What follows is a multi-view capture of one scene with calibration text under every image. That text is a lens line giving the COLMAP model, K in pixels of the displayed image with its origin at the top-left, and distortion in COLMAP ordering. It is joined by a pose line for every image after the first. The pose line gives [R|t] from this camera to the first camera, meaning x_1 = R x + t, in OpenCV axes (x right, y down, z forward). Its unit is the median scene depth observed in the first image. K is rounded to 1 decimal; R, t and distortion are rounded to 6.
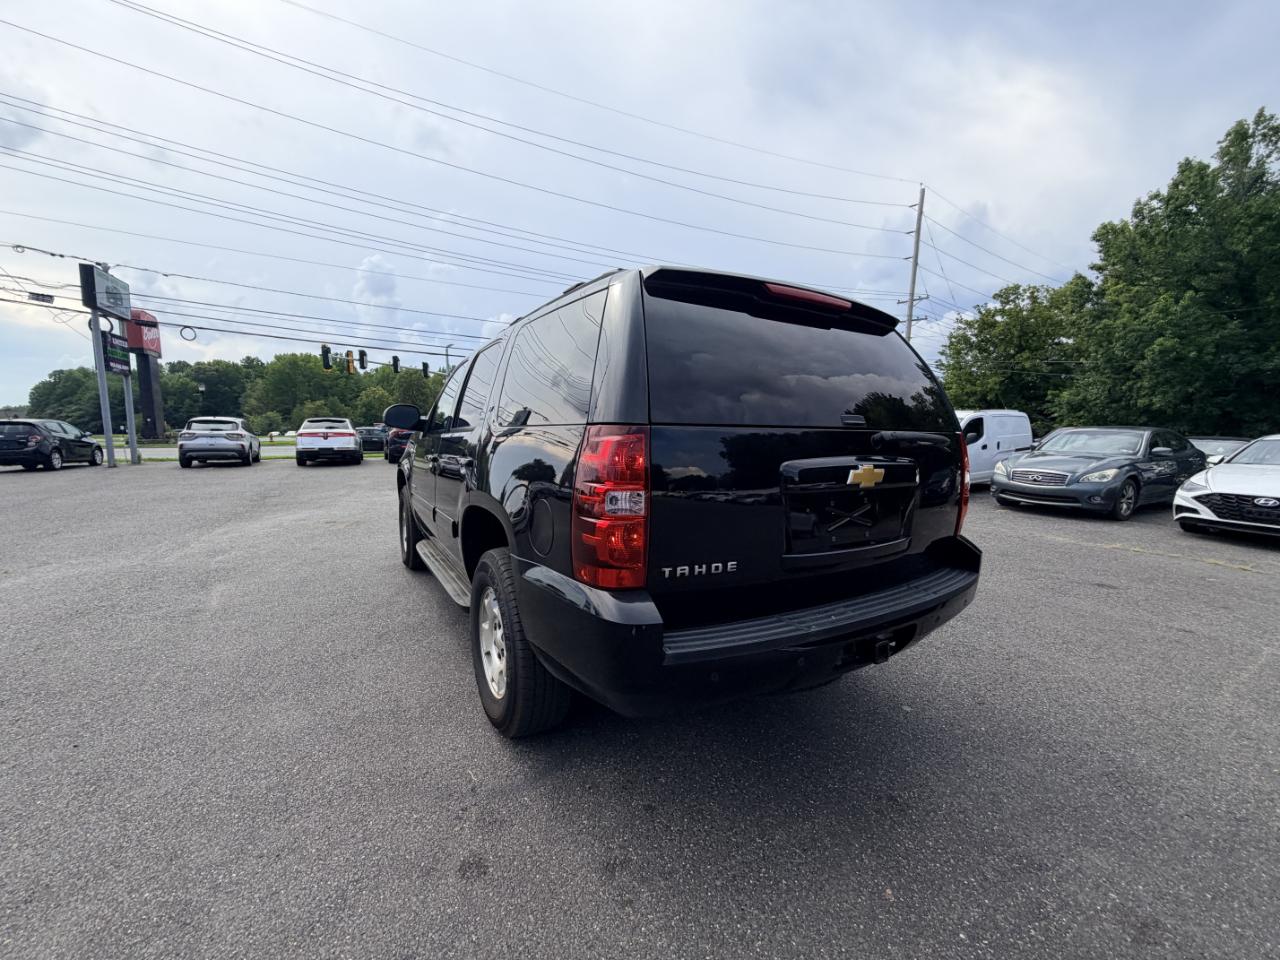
lens RADIAL K [[509.3, 0, 635.0], [0, 509.3, 484.1], [0, 0, 1]] dist [0.000099, -0.000012]
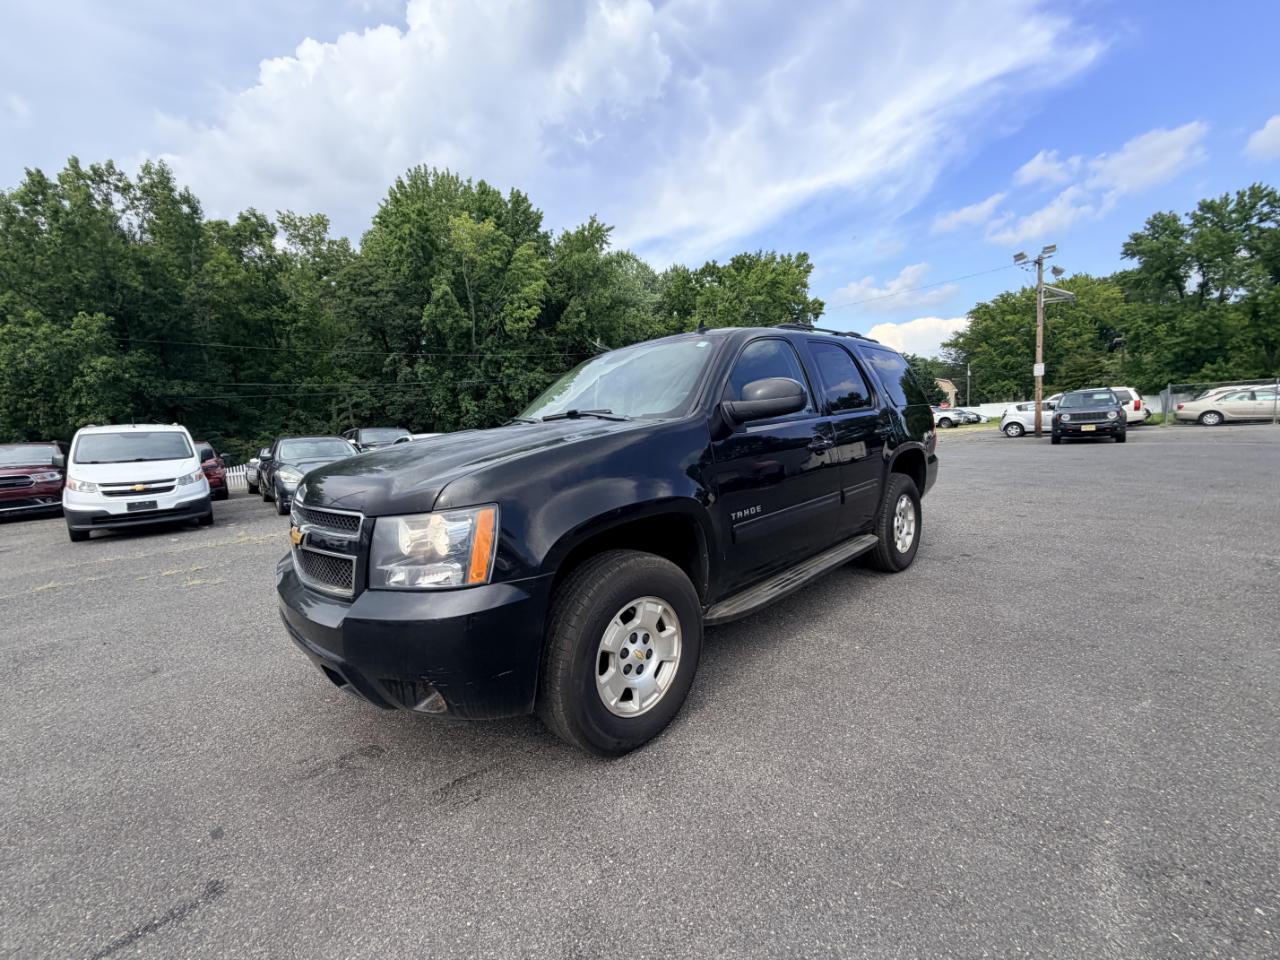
lens RADIAL K [[509.3, 0, 638.0], [0, 509.3, 481.4], [0, 0, 1]] dist [0.000099, -0.000012]
pose [[-0.234136, -0.105231, 0.966492, -0.170232], [0.156382, 0.977103, 0.144271, -0.023939], [-0.959544, 0.184921, -0.212319, 0.214596]]
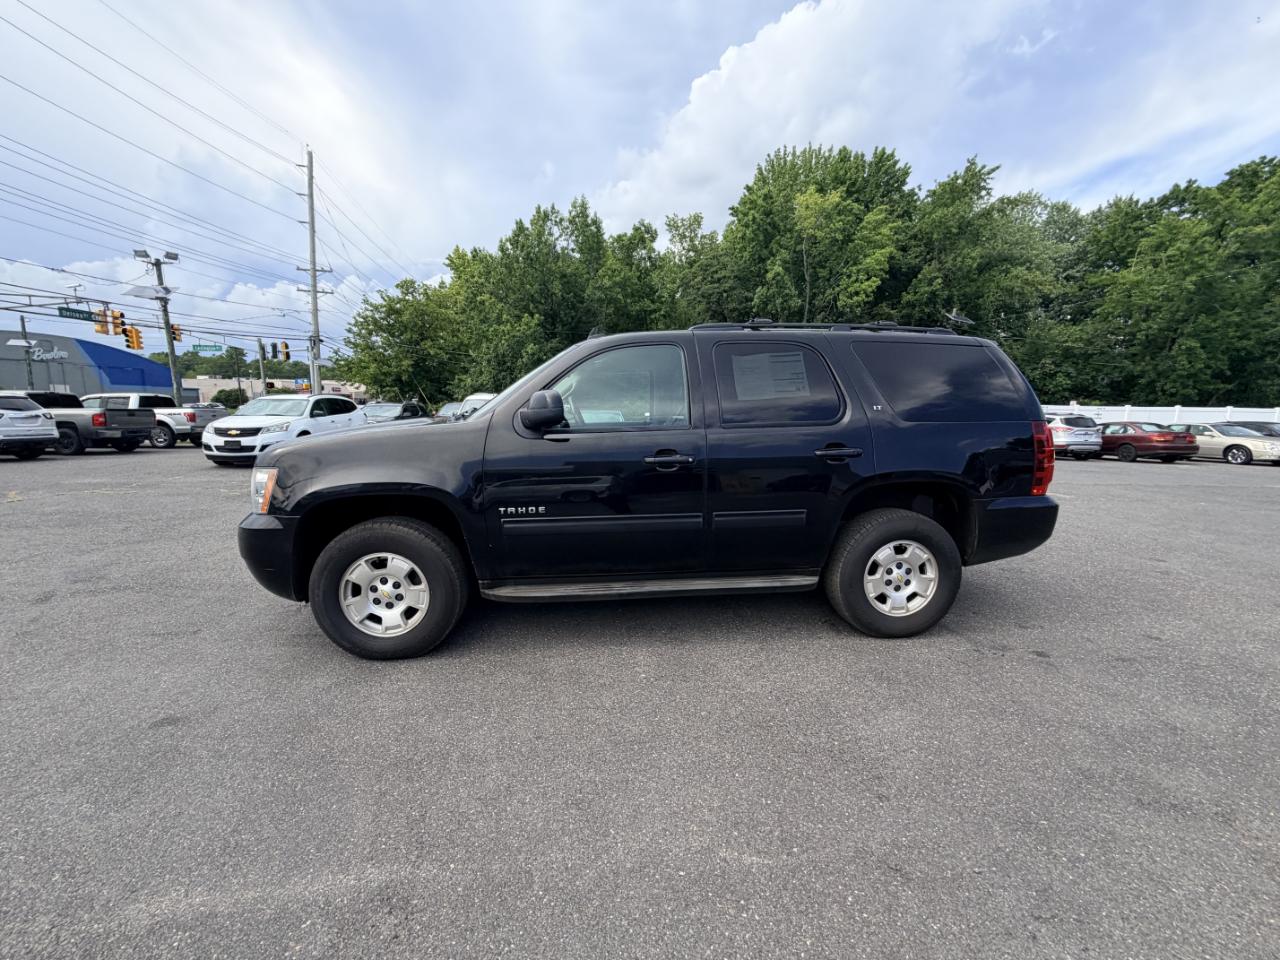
lens RADIAL K [[509.3, 0, 638.6], [0, 509.3, 484.8], [0, 0, 1]] dist [0.000099, -0.000012]
pose [[0.423192, -0.137402, 0.895561, -0.167030], [0.094756, 0.989726, 0.107073, -0.014809], [-0.901072, 0.039548, 0.431864, 0.097304]]
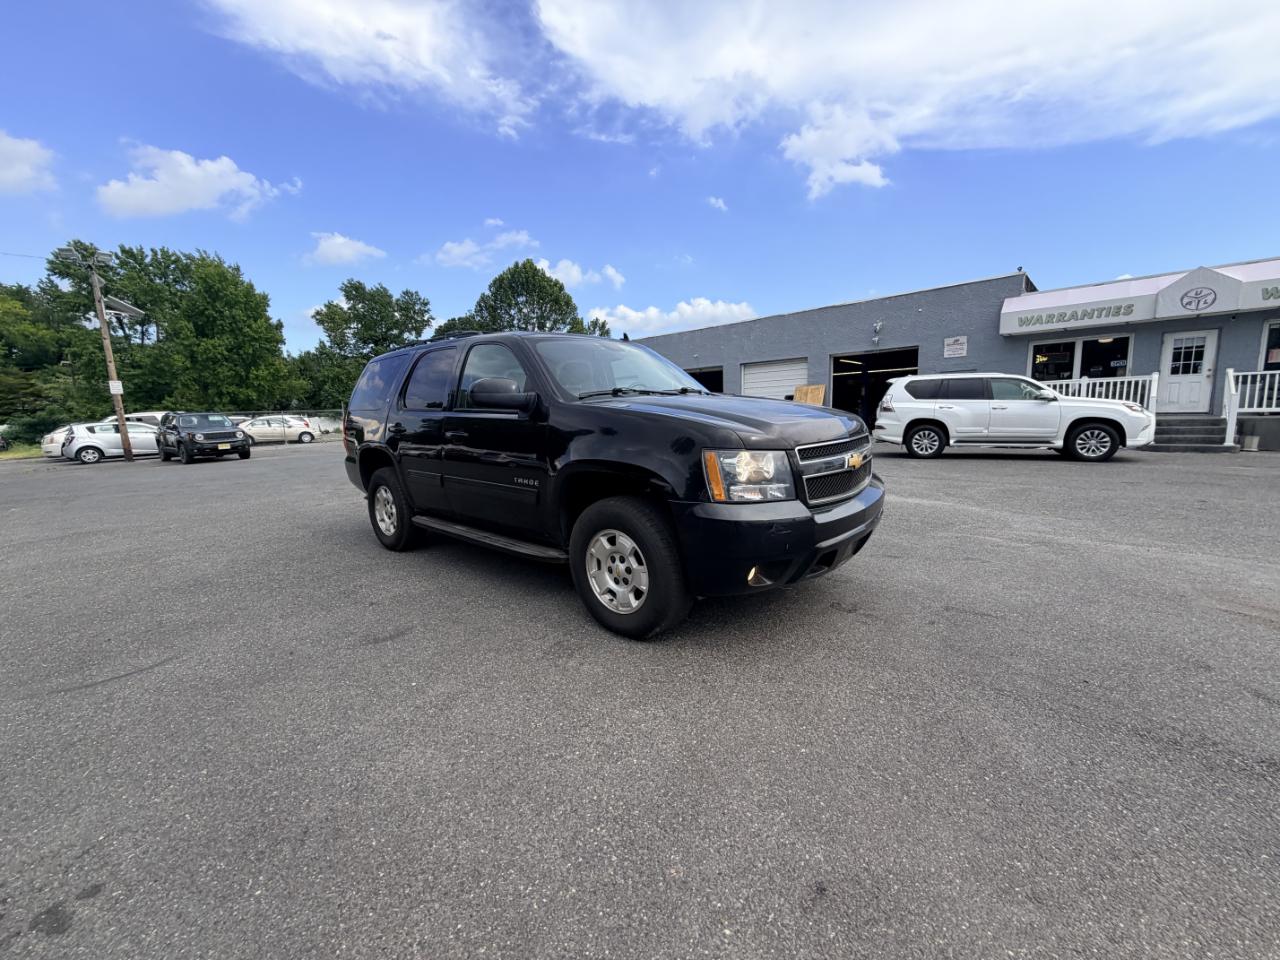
lens RADIAL K [[509.3, 0, 639.2], [0, 509.3, 478.7], [0, 0, 1]] dist [0.000099, -0.000012]
pose [[-0.948380, 0.060817, -0.311250, 0.011373], [-0.013828, 0.972576, 0.232173, -0.034563], [0.316835, 0.224493, -0.921531, 0.348694]]
